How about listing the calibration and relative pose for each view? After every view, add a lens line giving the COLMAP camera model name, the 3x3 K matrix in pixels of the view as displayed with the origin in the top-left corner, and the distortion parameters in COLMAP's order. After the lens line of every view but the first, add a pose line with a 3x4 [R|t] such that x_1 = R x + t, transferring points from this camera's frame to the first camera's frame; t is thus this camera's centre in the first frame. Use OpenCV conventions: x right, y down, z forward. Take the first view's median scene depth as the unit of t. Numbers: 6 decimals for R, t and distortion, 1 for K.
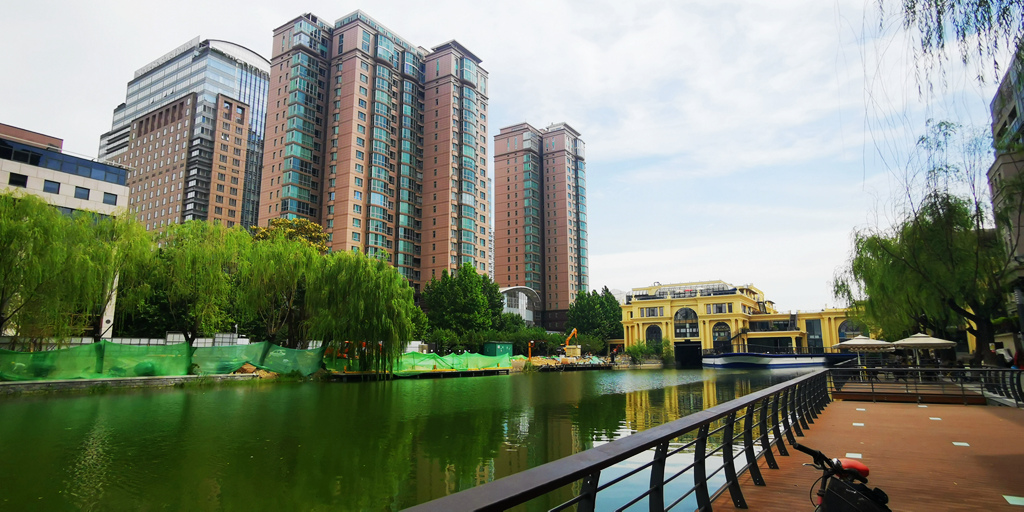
lens RADIAL K [[564.9, 0, 512.0], [0, 564.9, 256.0], [0, 0, 1]] dist [-0.032738, 0.000670]
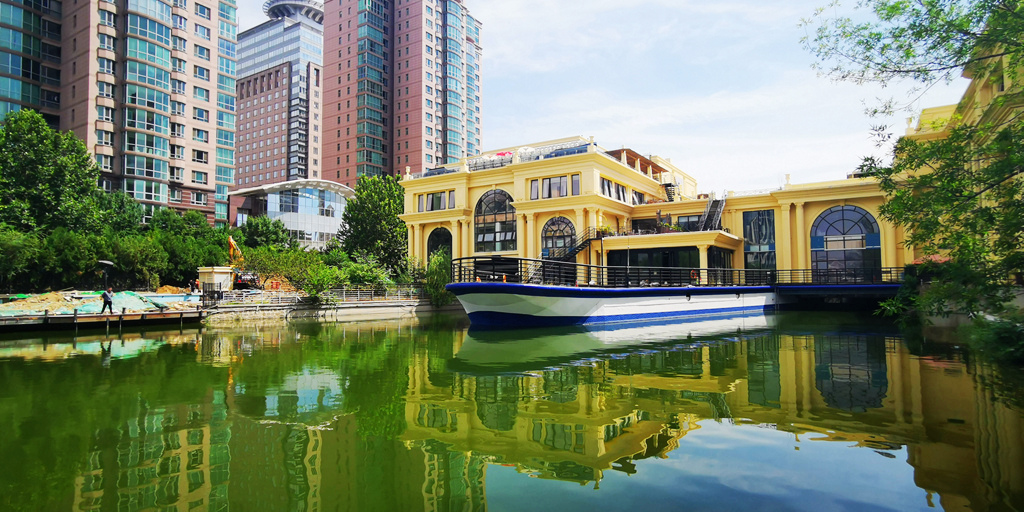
lens RADIAL K [[564.9, 0, 512.0], [0, 564.9, 256.0], [0, 0, 1]] dist [-0.032738, 0.000670]
pose [[0.999976, -0.005551, 0.004221, 0.321808], [0.005008, 0.992841, 0.119343, 0.090939], [-0.004853, -0.119319, 0.992844, 0.520214]]
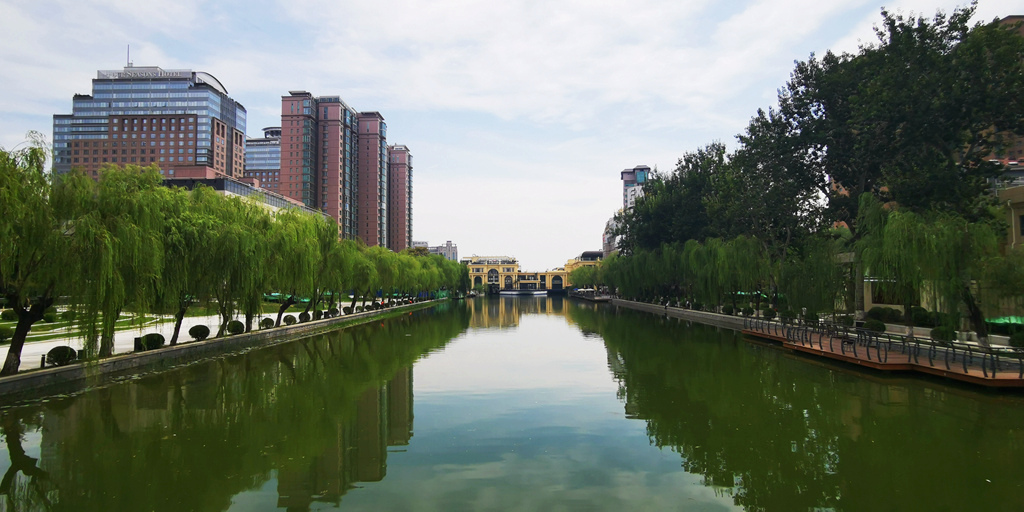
lens RADIAL K [[564.9, 0, 512.0], [0, 564.9, 256.0], [0, 0, 1]] dist [-0.032738, 0.000670]
pose [[0.853442, 0.025326, 0.520573, -0.782986], [-0.086988, 0.991730, 0.094362, -0.173250], [-0.513878, -0.125816, 0.848587, -0.907815]]
